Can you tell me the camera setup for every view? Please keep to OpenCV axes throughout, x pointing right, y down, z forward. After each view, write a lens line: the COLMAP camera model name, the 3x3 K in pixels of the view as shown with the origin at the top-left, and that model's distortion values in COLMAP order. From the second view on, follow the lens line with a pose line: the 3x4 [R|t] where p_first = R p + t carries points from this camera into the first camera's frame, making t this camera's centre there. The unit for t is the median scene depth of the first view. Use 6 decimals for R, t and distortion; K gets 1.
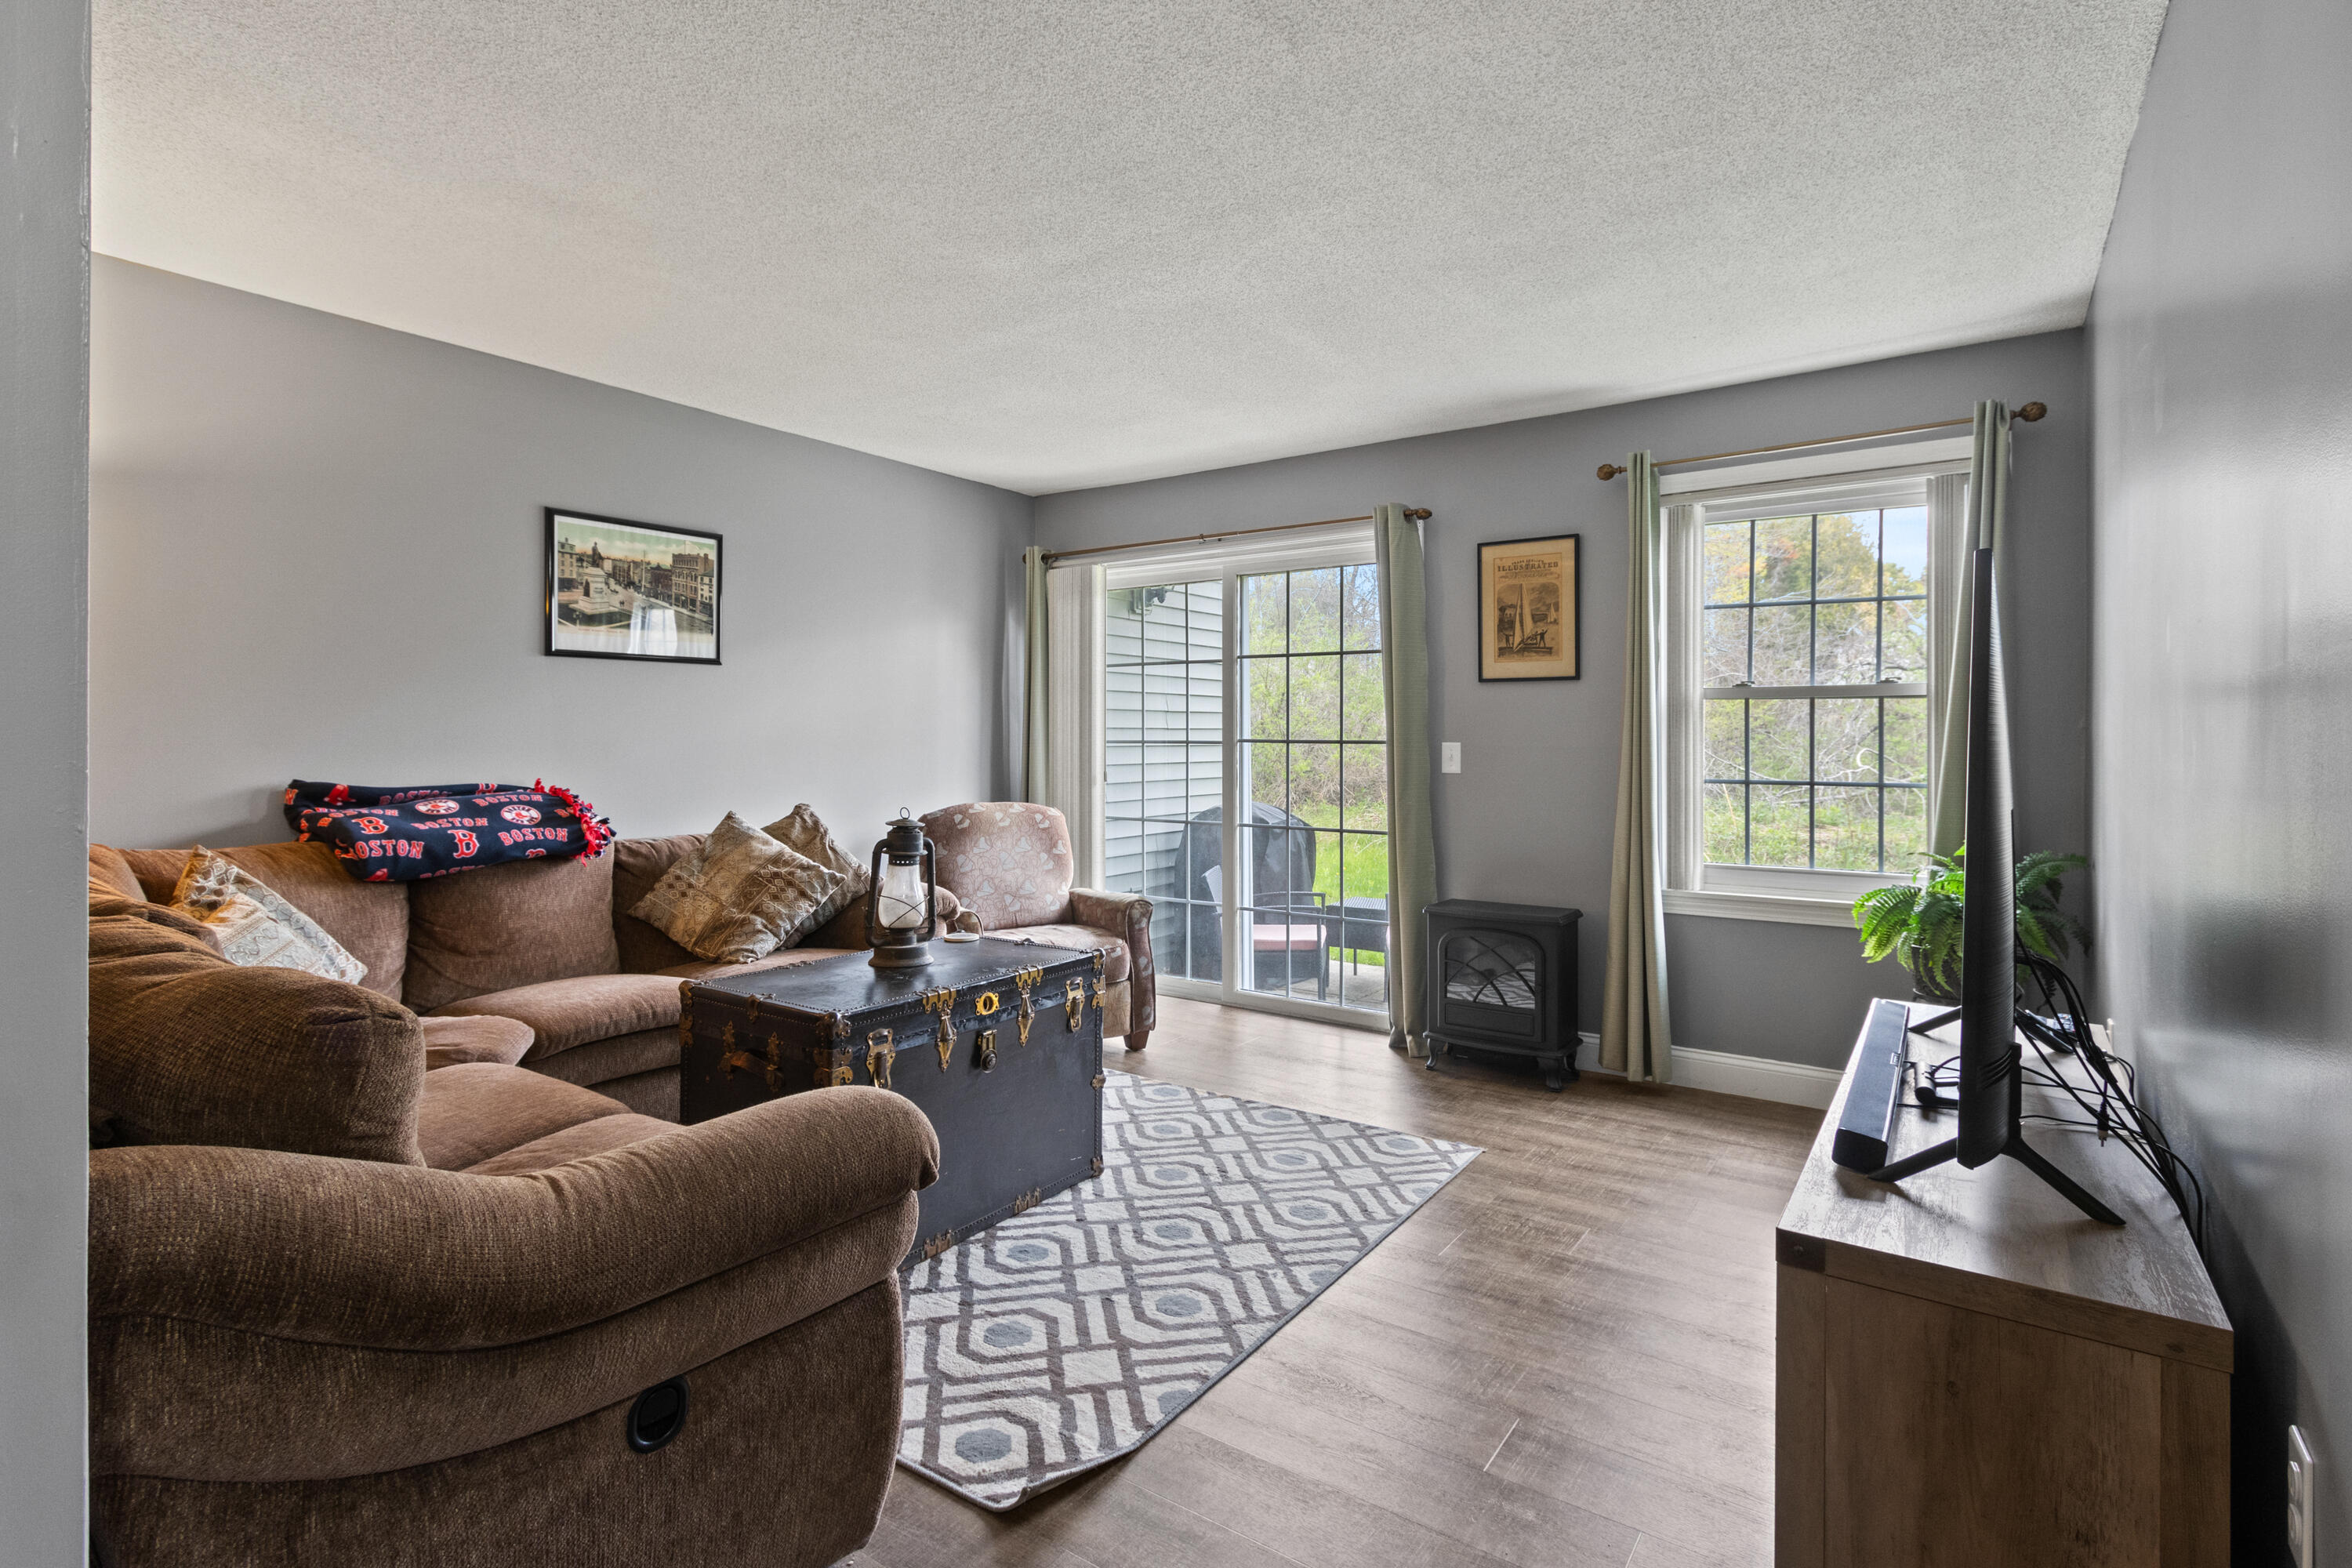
lens RADIAL K [[1140.2, 0, 1168.8], [0, 1140.2, 733.7], [0, 0, 1]] dist [0.003262, 0.000158]
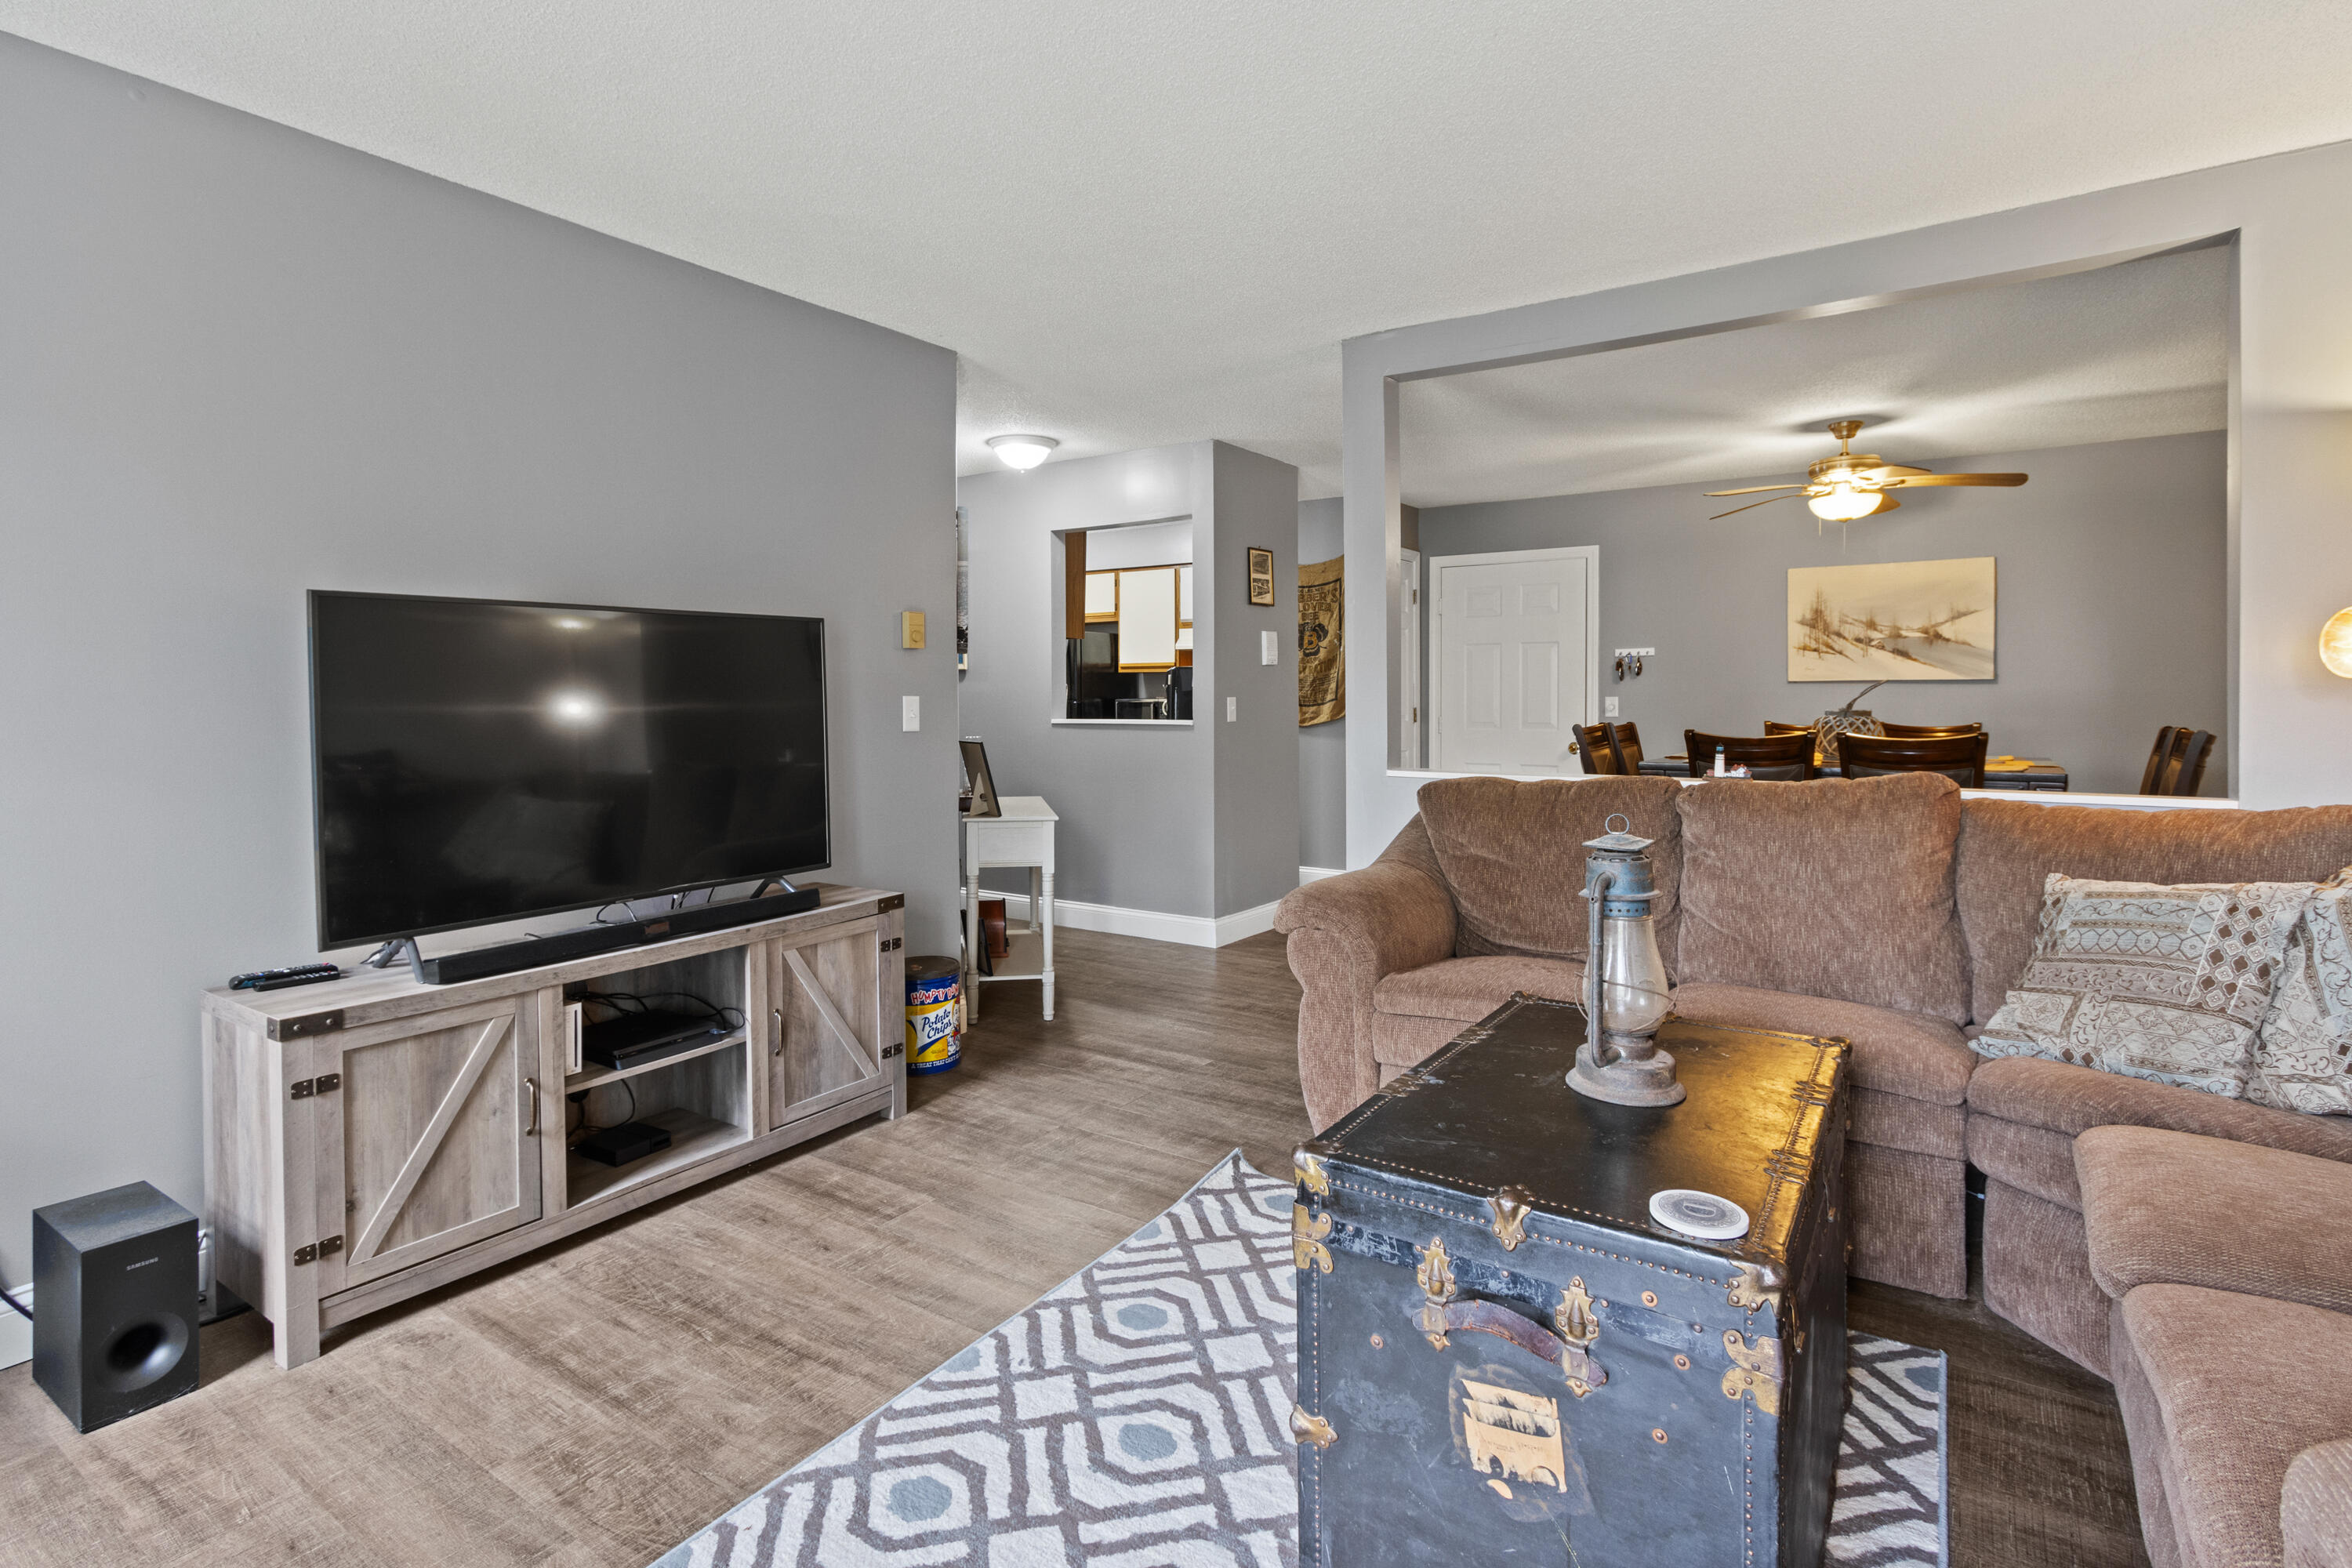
lens RADIAL K [[1154.7, 0, 1174.2], [0, 1154.7, 716.3], [0, 0, 1]] dist [0.001350, -0.000305]
pose [[-0.999724, 0.003517, -0.023217, 0.001923], [0.003113, 0.999843, 0.017419, 0.004186], [0.023275, 0.017342, -0.999579, 1.225043]]
